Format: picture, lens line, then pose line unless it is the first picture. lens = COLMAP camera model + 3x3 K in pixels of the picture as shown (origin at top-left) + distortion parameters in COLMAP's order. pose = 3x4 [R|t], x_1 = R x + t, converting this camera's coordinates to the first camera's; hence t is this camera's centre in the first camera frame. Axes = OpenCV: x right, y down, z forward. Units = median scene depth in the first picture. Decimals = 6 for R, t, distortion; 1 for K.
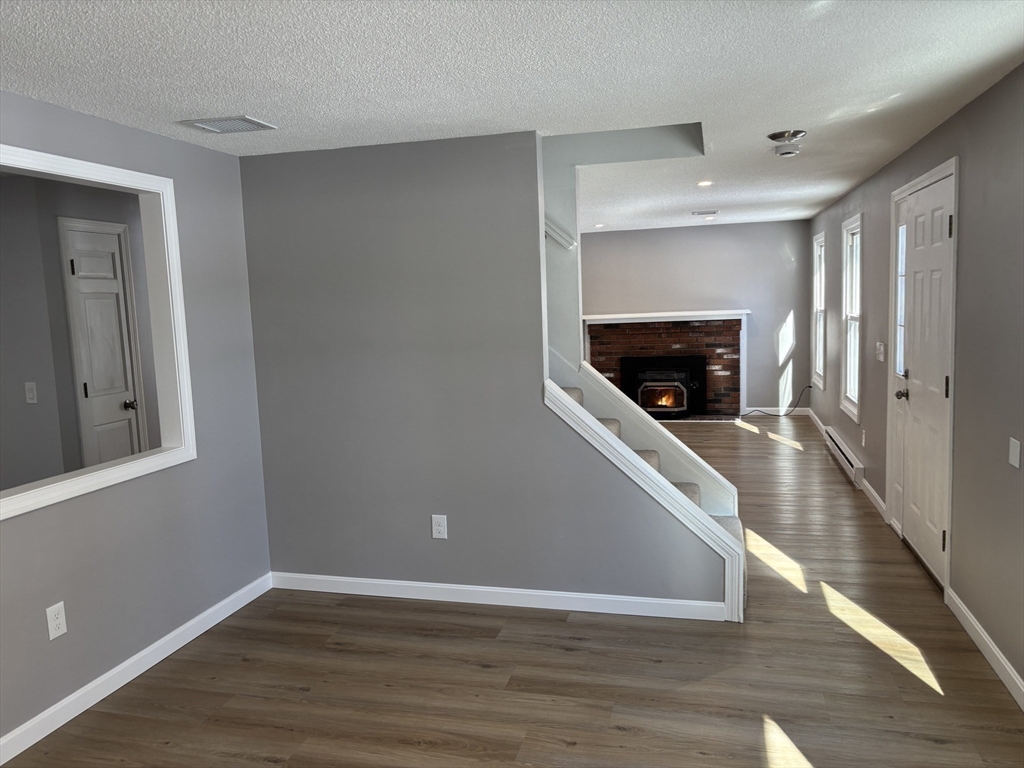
lens RADIAL K [[788.8, 0, 512.1], [0, 788.8, 378.2], [0, 0, 1]] dist [0.012298, 0.006599]
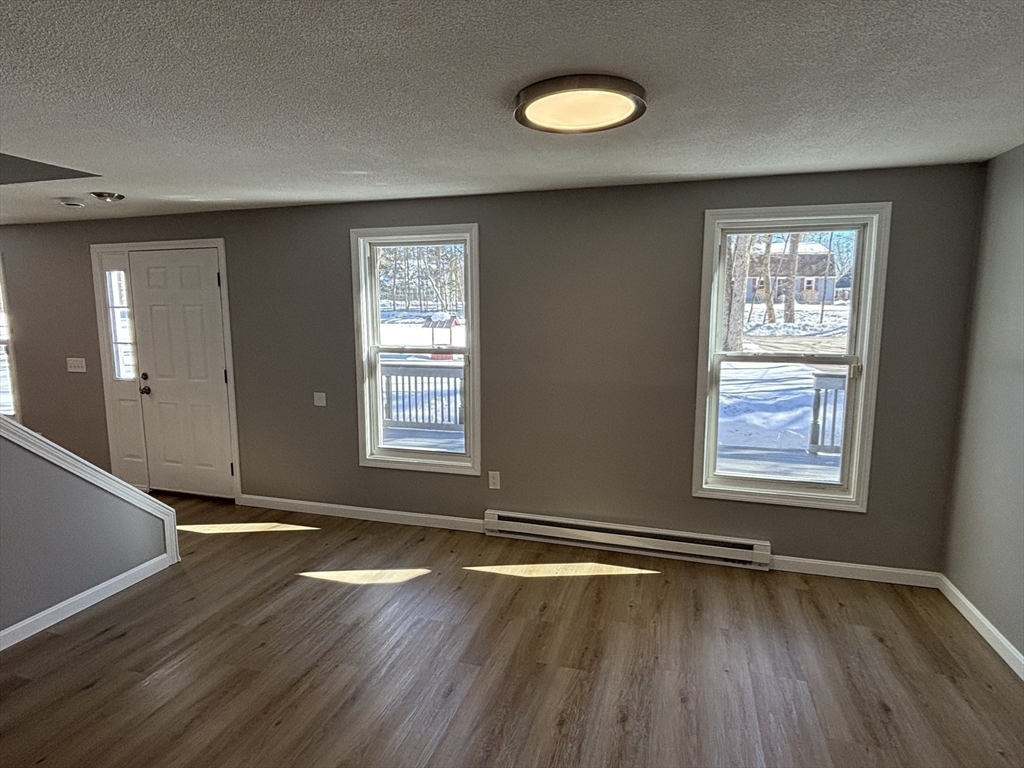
lens RADIAL K [[574.4, 0, 505.8], [0, 574.4, 386.9], [0, 0, 1]] dist [0.021578, 0.000129]
pose [[0.037750, -0.098141, 0.994456, -2.841906], [0.102870, 0.990260, 0.093822, -0.093552], [-0.993978, 0.098758, 0.047479, 1.634668]]
